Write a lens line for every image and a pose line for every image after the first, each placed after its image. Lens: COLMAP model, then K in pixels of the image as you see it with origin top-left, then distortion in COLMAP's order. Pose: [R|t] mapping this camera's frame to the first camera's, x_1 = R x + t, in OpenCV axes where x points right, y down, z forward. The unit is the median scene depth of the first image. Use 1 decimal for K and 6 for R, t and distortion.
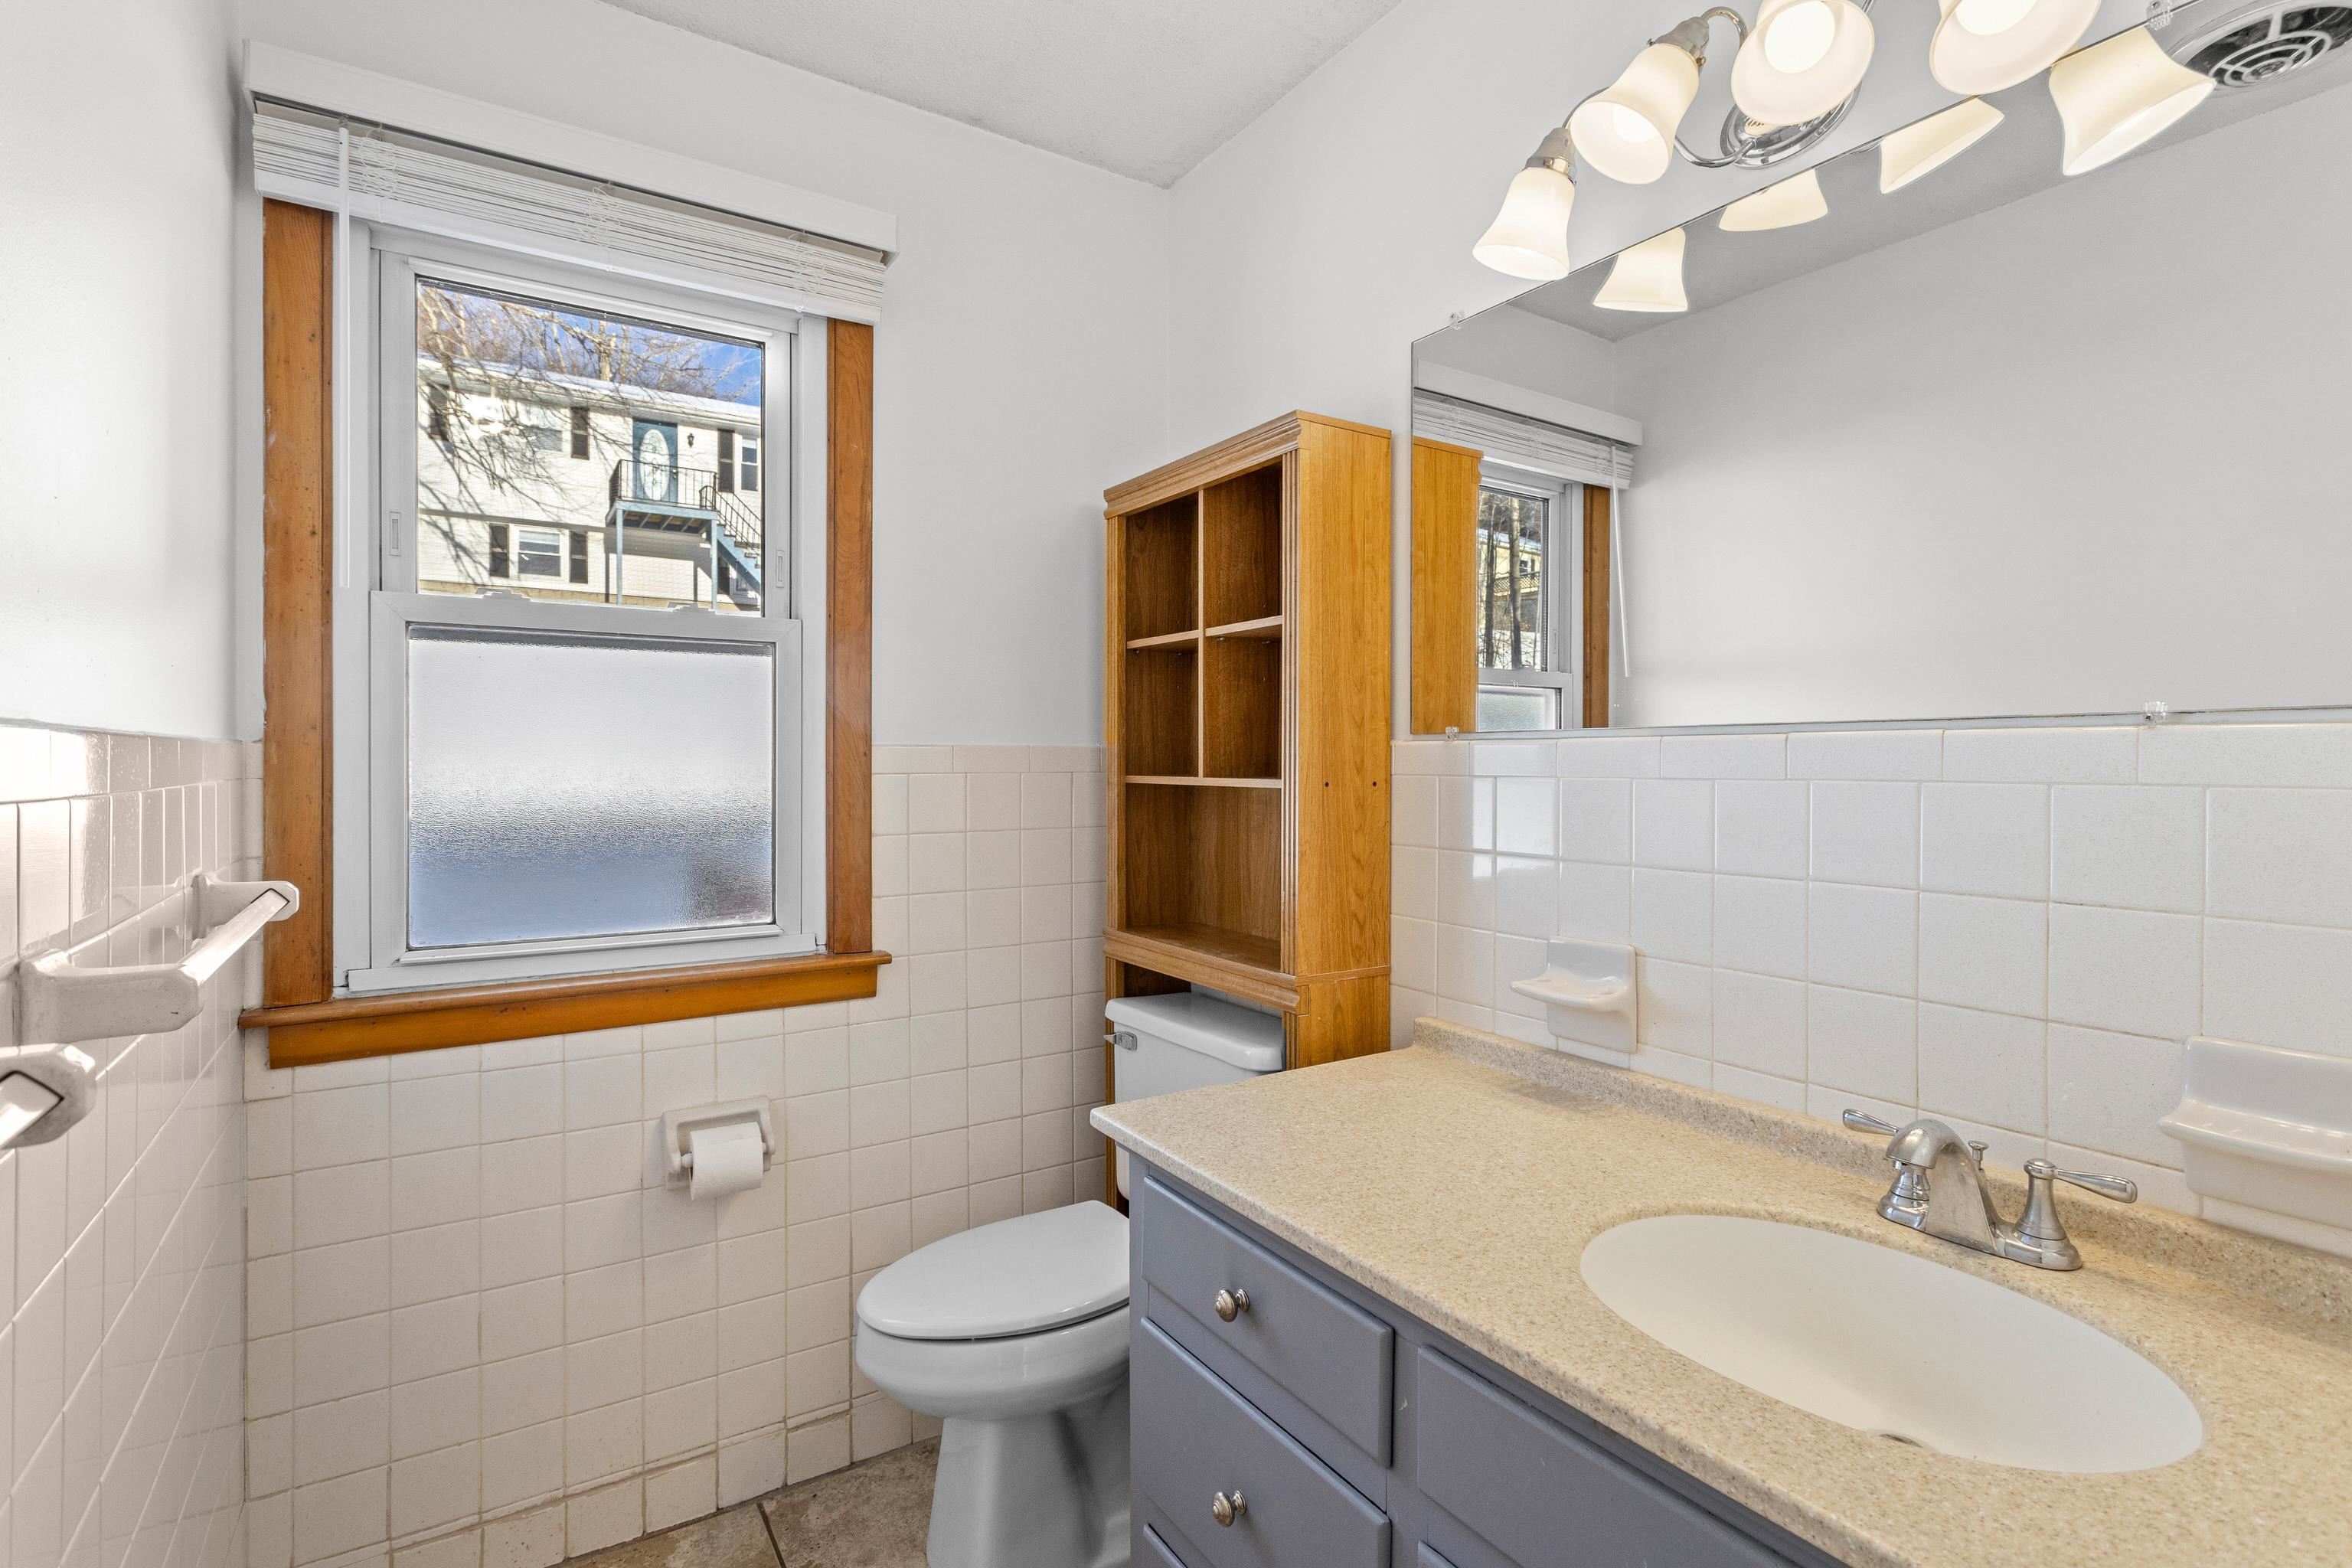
lens RADIAL K [[1141.3, 0, 1176.9], [0, 1141.3, 773.9], [0, 0, 1]] dist [0.006313, -0.000736]
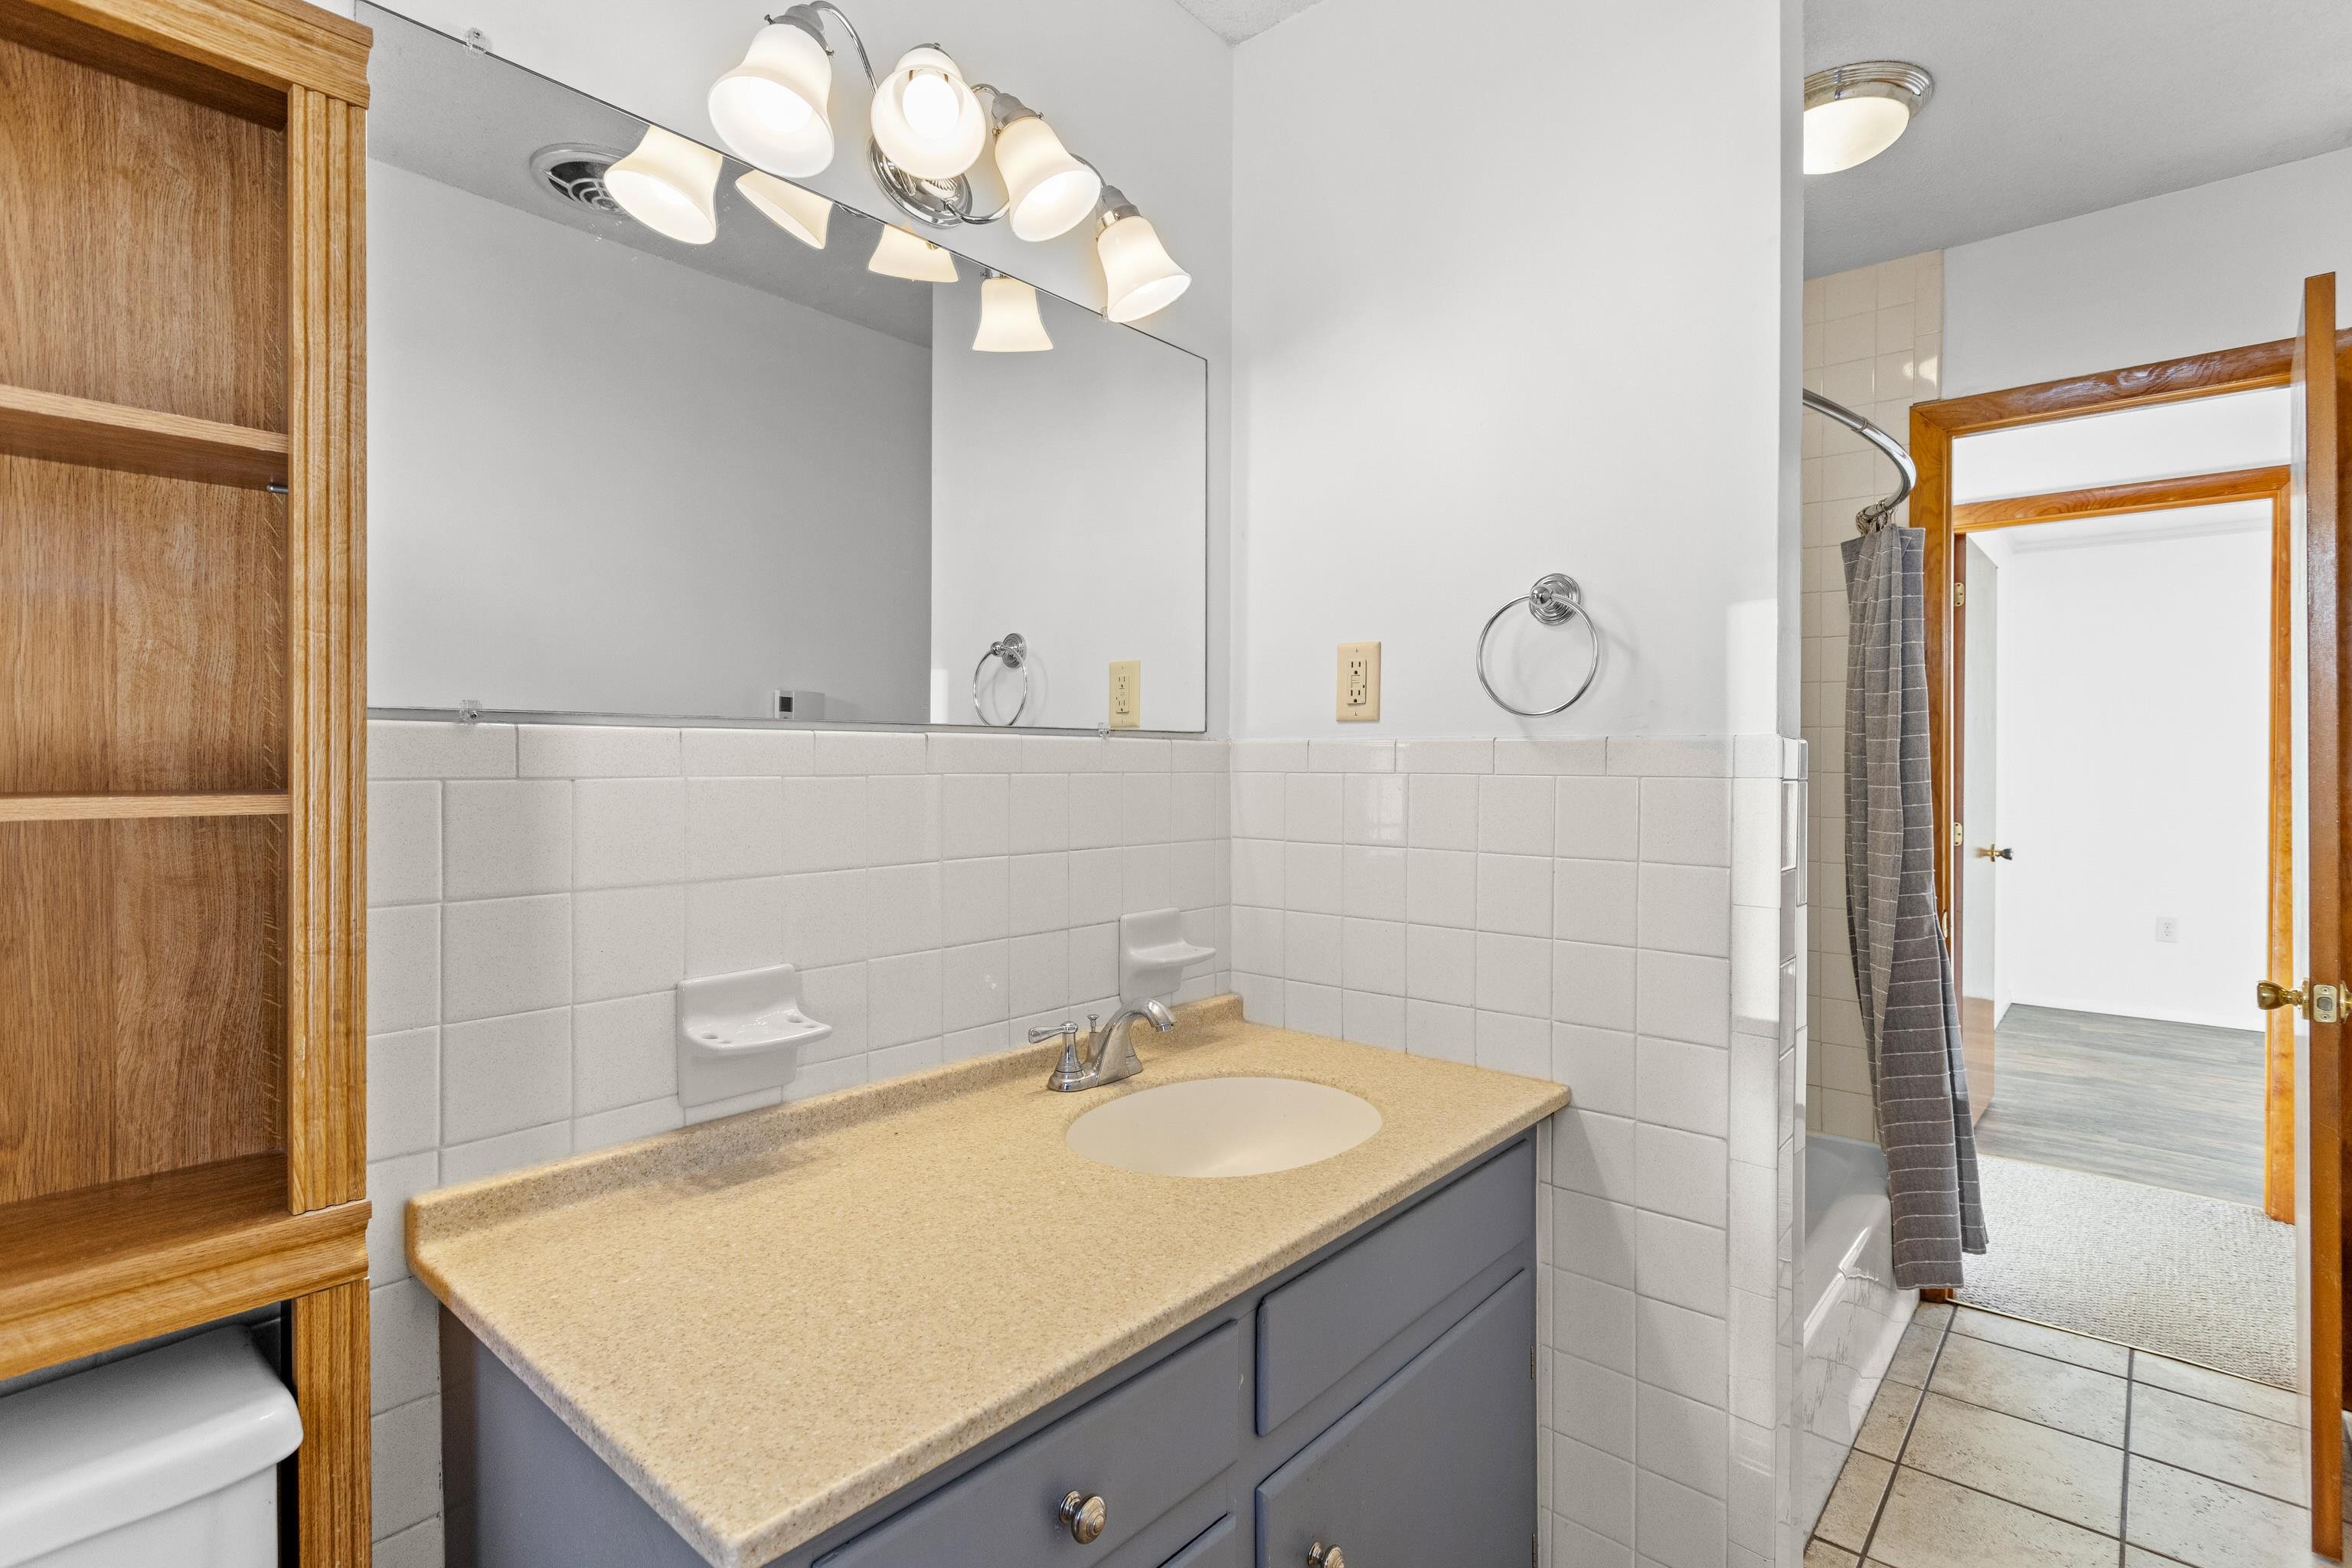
lens RADIAL K [[1141.3, 0, 1188.7], [0, 1141.3, 768.2], [0, 0, 1]] dist [0.006313, -0.000736]
pose [[-0.294906, -0.008183, 0.955491, -0.560097], [0.007694, 0.999911, 0.010939, -0.009518], [-0.955495, 0.010578, -0.294817, 0.982230]]
